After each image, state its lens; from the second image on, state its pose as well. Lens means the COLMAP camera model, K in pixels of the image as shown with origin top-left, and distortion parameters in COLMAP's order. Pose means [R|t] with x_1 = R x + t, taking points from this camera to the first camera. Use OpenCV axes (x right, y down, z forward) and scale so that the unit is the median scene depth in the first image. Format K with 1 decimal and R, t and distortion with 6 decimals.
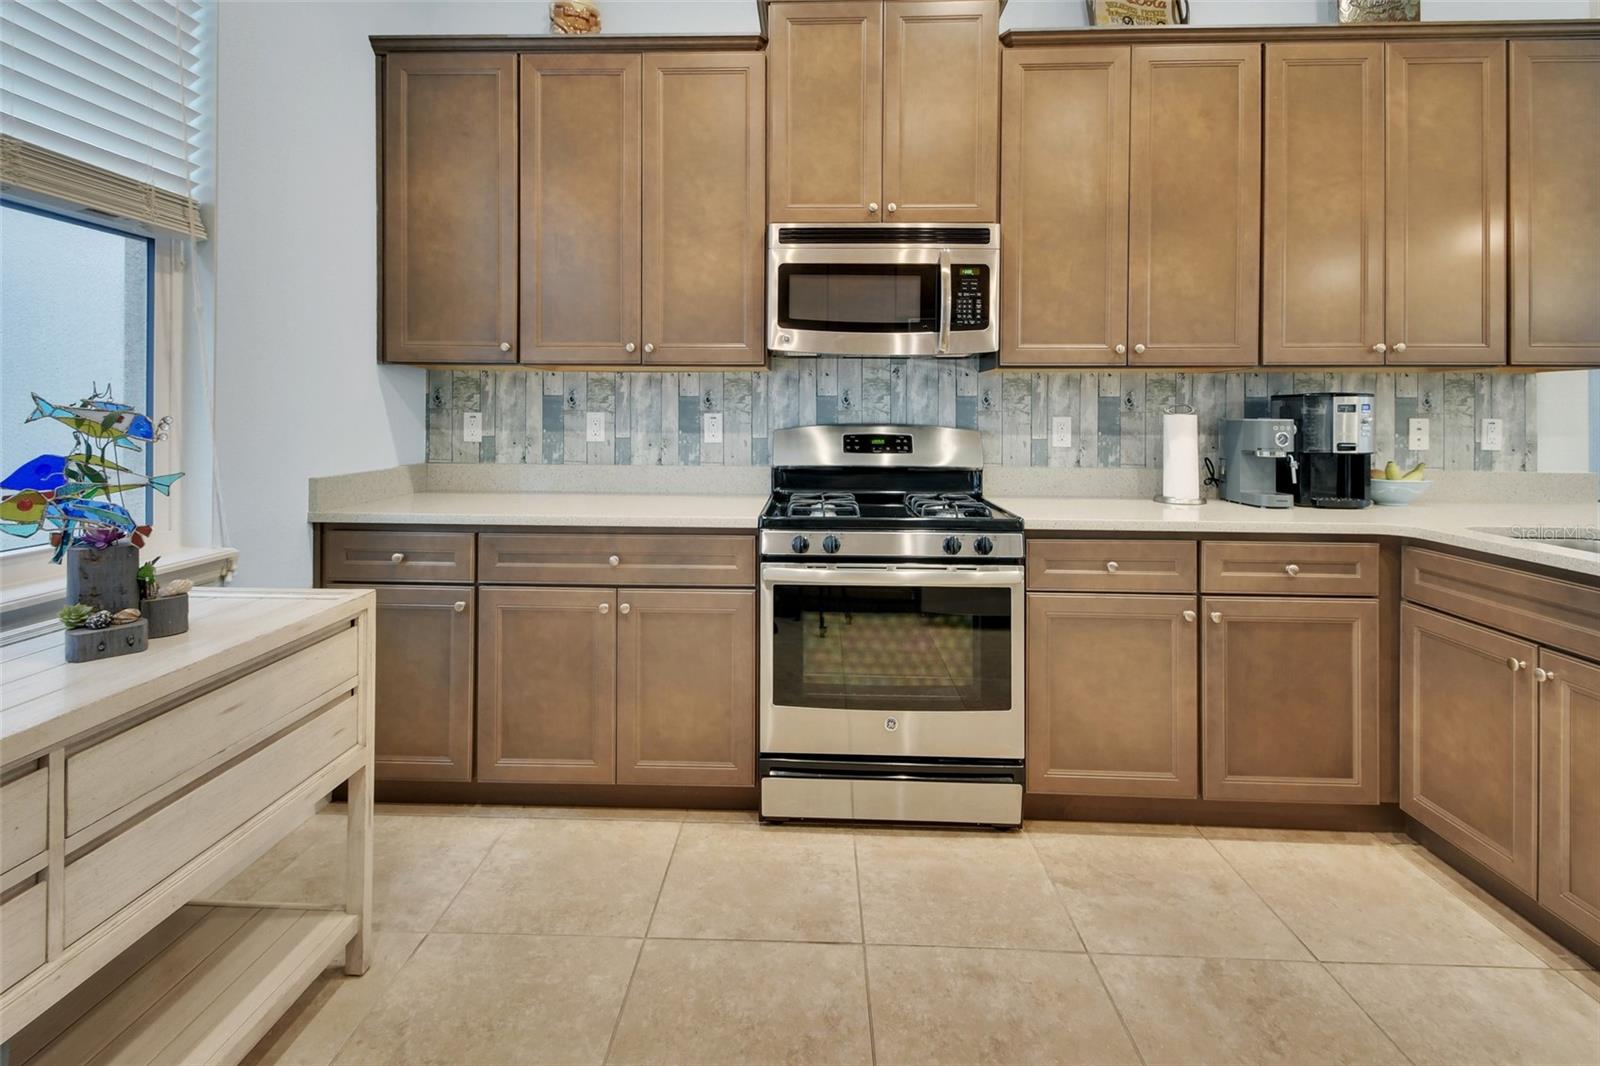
lens RADIAL K [[769.8, 0, 797.5], [0, 769.8, 415.1], [0, 0, 1]] dist [0.014825, 0.000033]
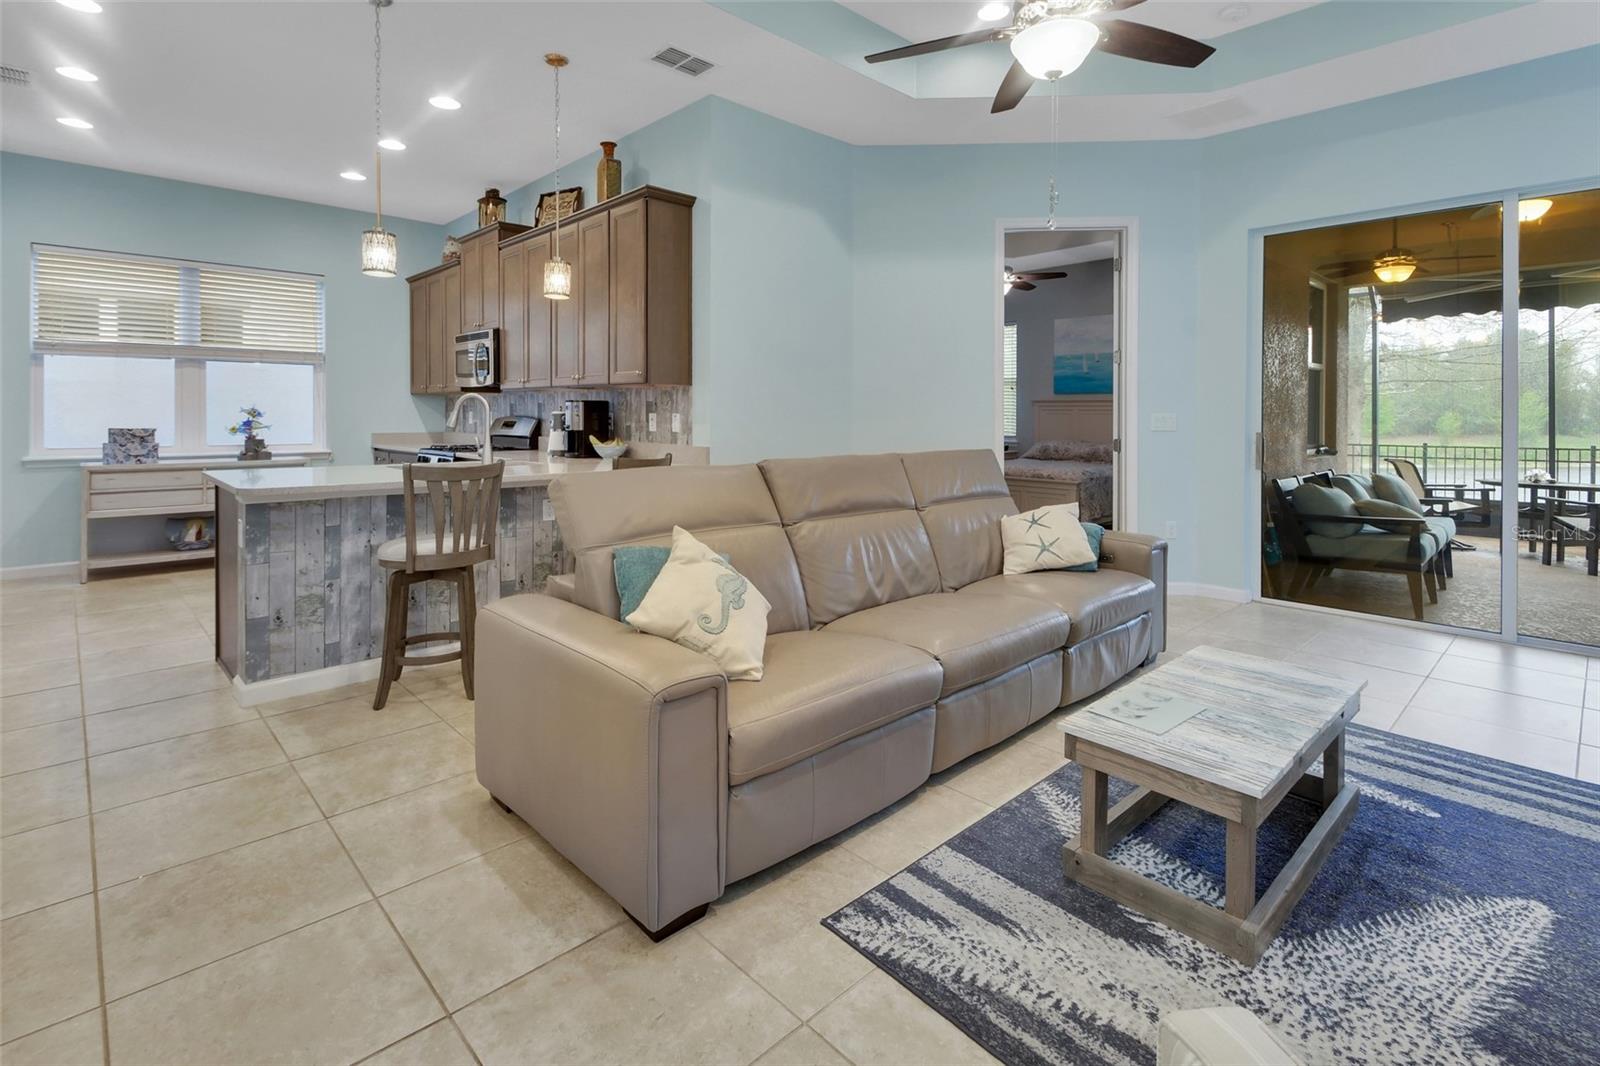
lens RADIAL K [[767.9, 0, 798.9], [0, 767.9, 433.3], [0, 0, 1]] dist [0.027163, -0.010254]
pose [[0.707860, 0.014794, -0.706198, 2.252851], [0.000004, 0.999781, 0.020949, 0.013659], [0.706353, -0.014831, 0.707704, 0.008436]]
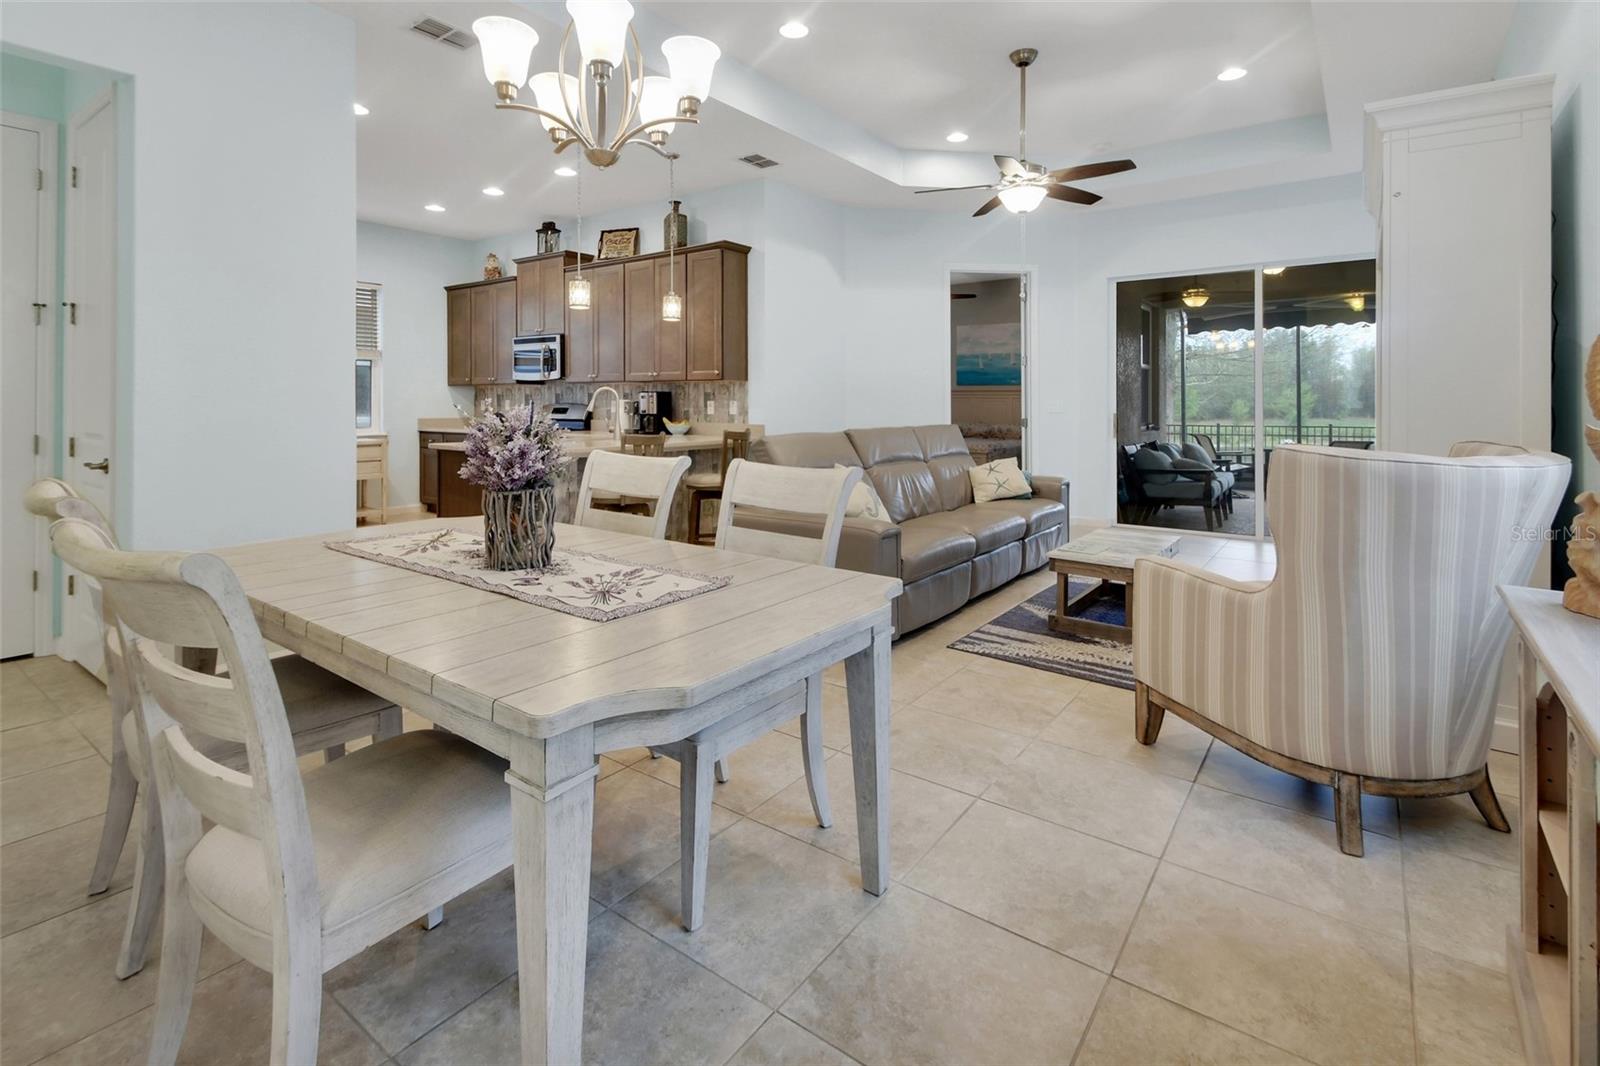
lens RADIAL K [[769.8, 0, 797.5], [0, 769.8, 415.1], [0, 0, 1]] dist [0.014825, 0.000033]
pose [[0.819976, 0.005590, -0.572371, 2.366731], [0.002593, 0.999906, 0.013480, 0.017251], [0.572392, -0.012537, 0.819884, -0.781335]]
